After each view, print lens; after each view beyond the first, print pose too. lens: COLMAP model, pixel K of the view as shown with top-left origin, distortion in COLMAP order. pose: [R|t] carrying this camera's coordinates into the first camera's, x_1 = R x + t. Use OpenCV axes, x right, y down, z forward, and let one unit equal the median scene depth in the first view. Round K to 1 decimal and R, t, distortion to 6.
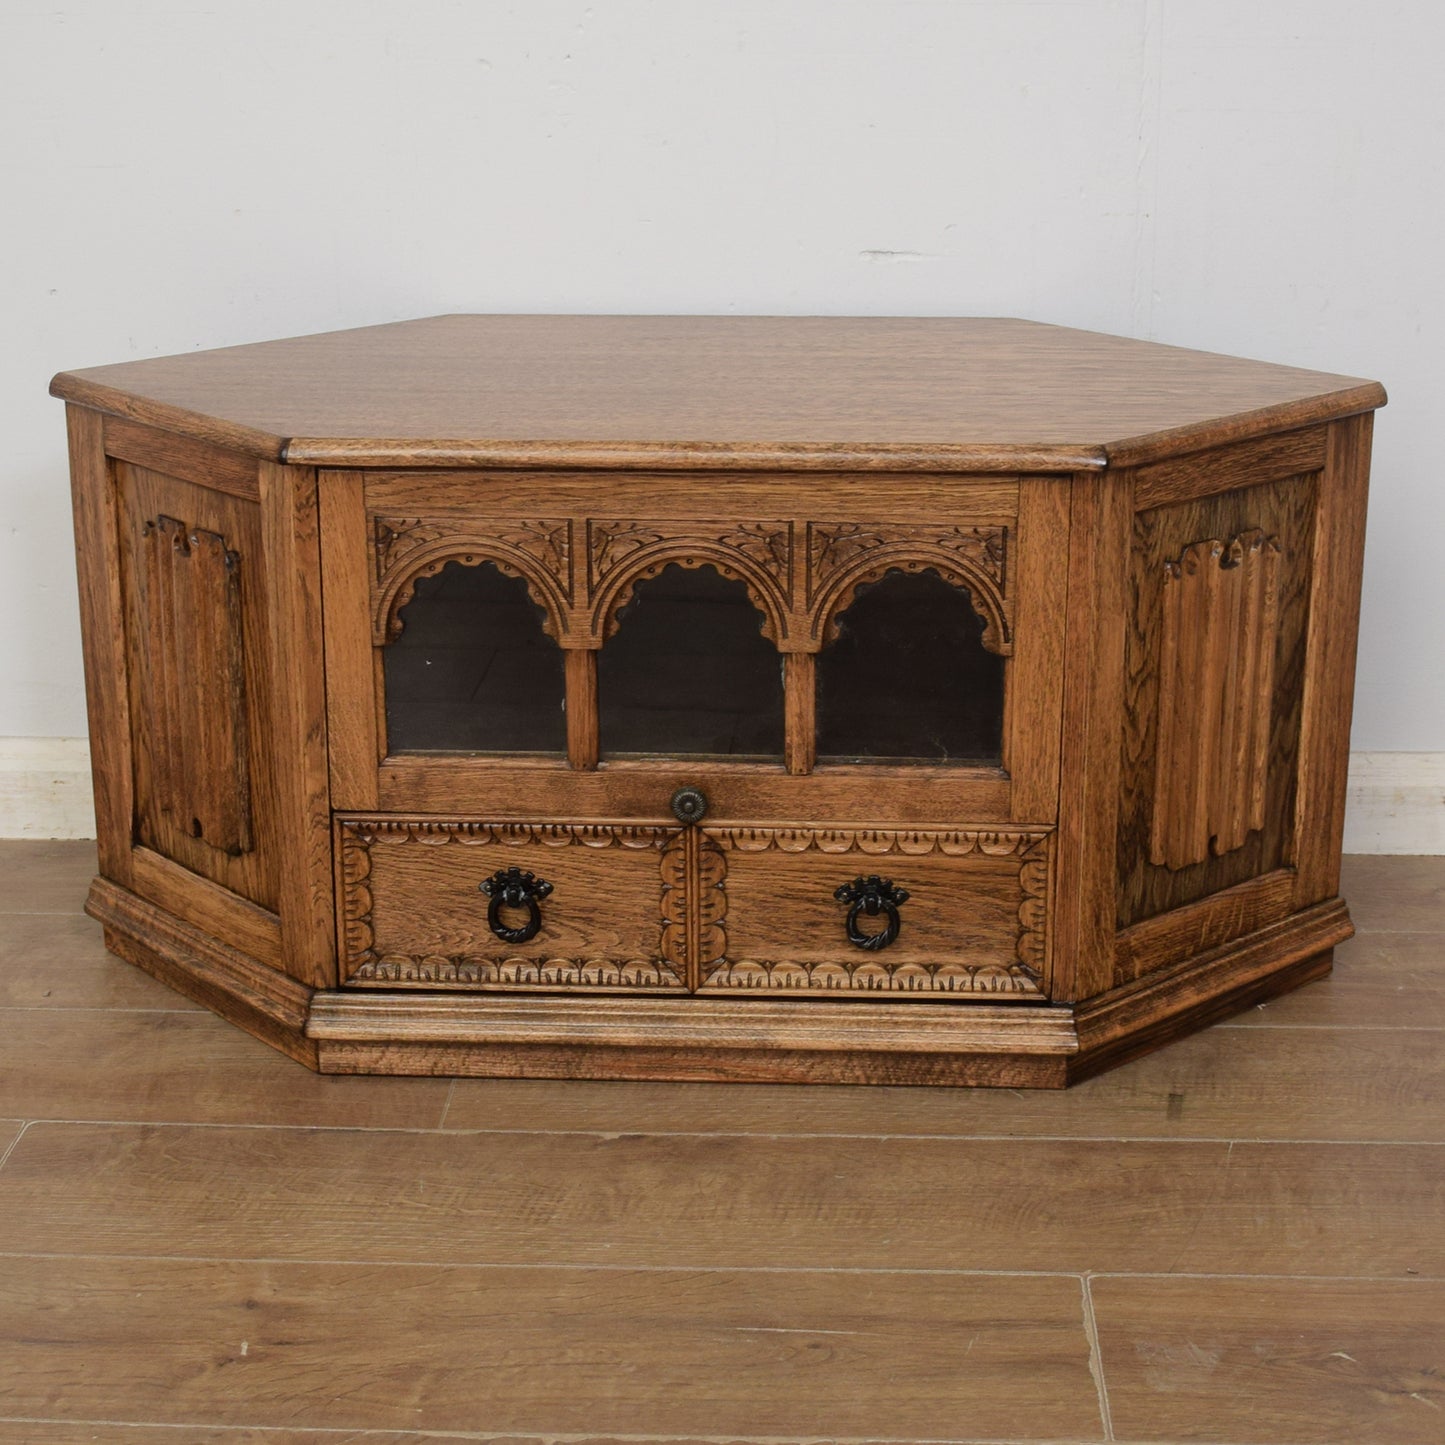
lens RADIAL K [[2747.7, 0, 726.0], [0, 2747.7, 742.7], [0, 0, 1]] dist [-0.067018, -0.042525]
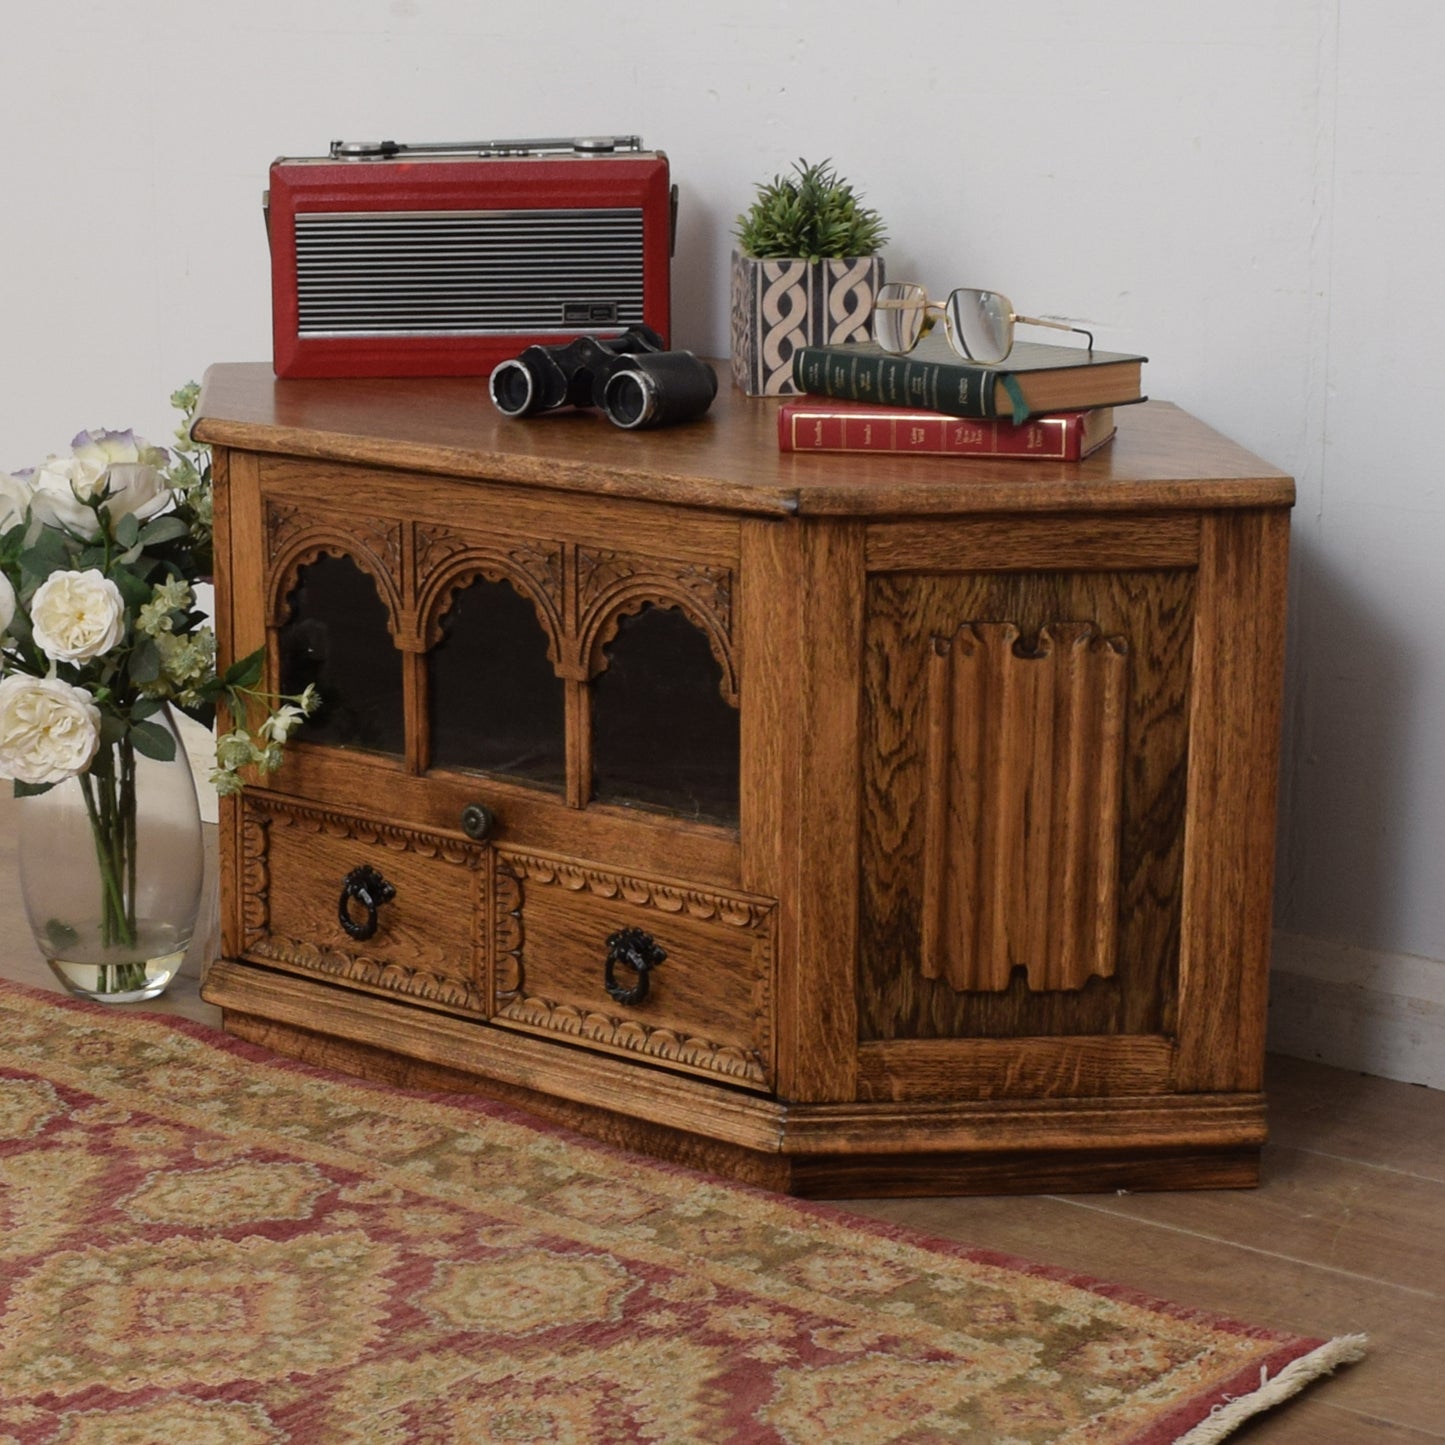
lens RADIAL K [[3736.7, 0, 459.2], [0, 3736.7, 972.6], [0, 0, 1]] dist [-0.047193, -0.334801]
pose [[0.769185, 0.170641, -0.615821, 0.820216], [-0.192255, 0.980835, 0.031650, 0.034661], [0.609420, 0.094050, 0.787250, -0.062212]]
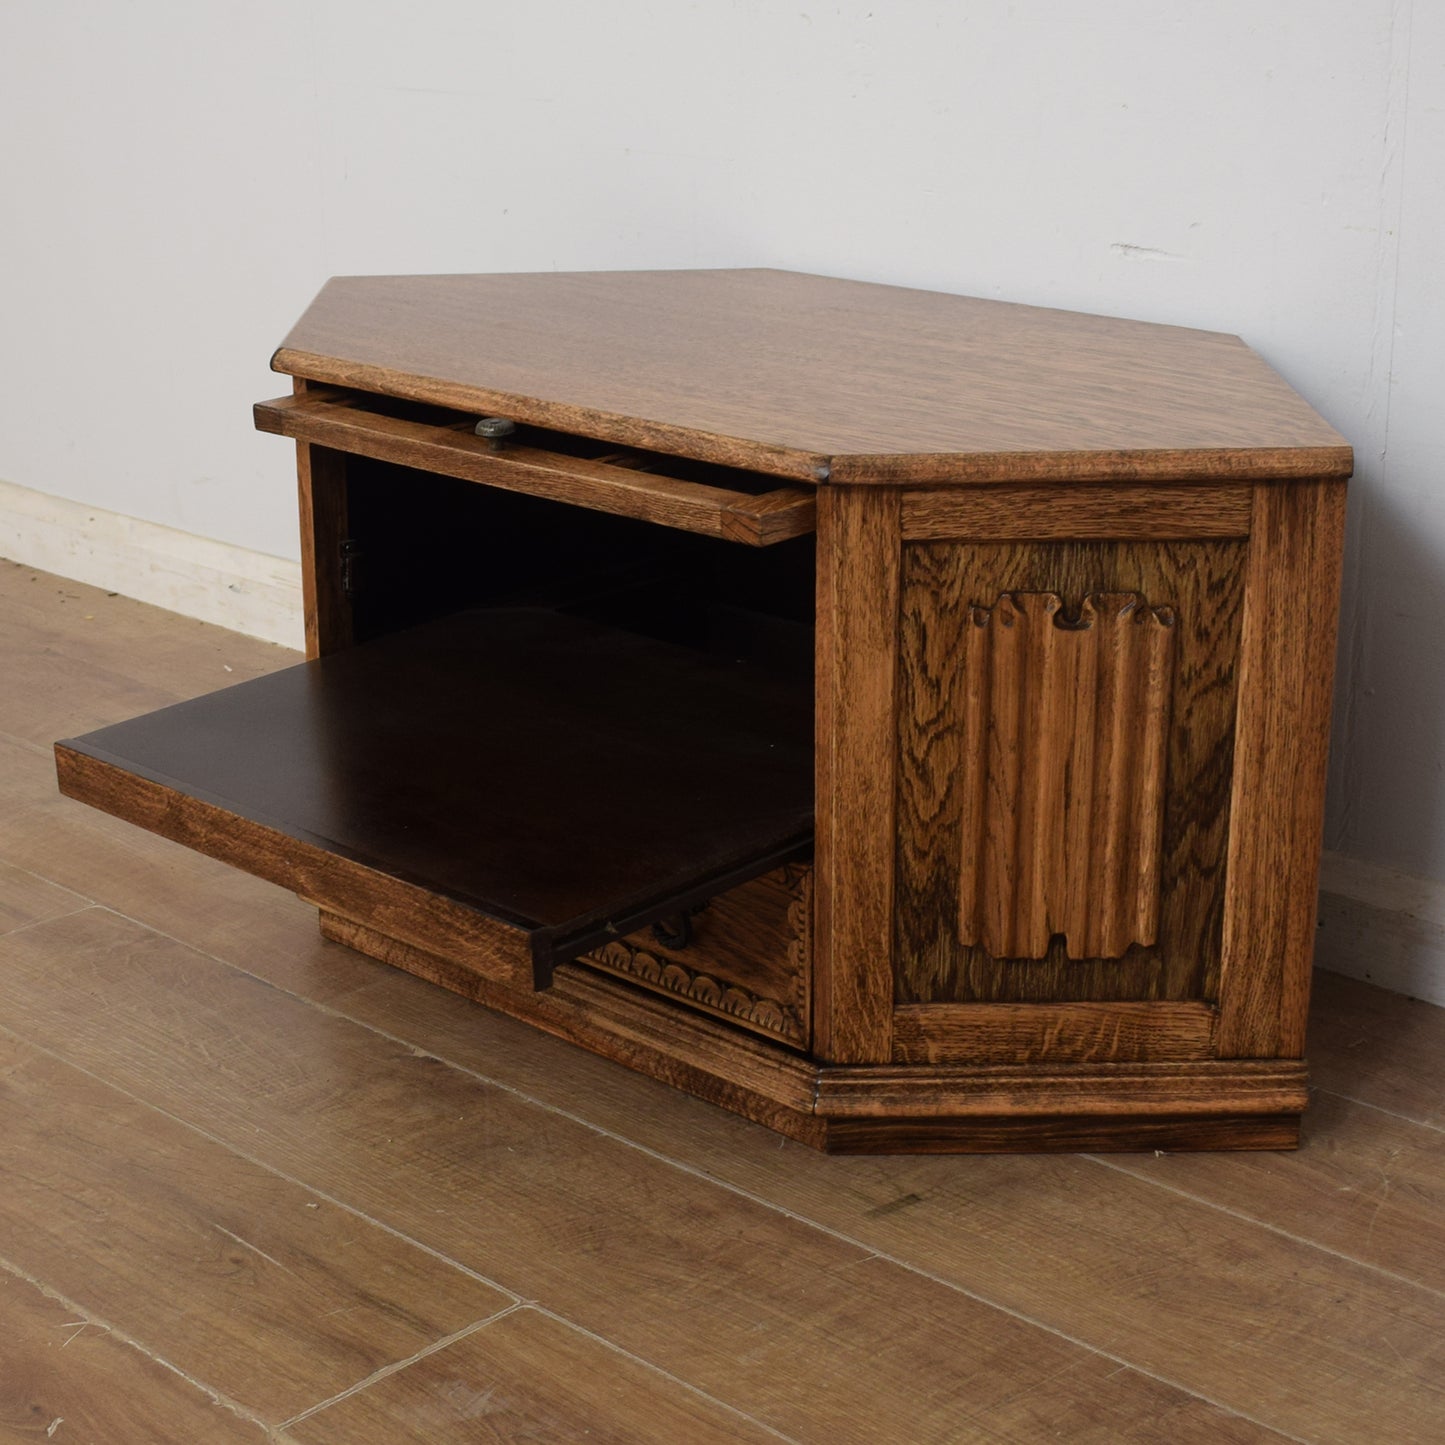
lens RADIAL K [[2708.0, 0, 619.0], [0, 2708.0, 812.2], [0, 0, 1]] dist [-0.072406, -0.099646]
pose [[0.732525, 0.225568, -0.642282, 0.649574], [-0.198732, 0.973265, 0.115154, -0.078598], [0.651086, 0.043289, 0.757768, 0.268479]]
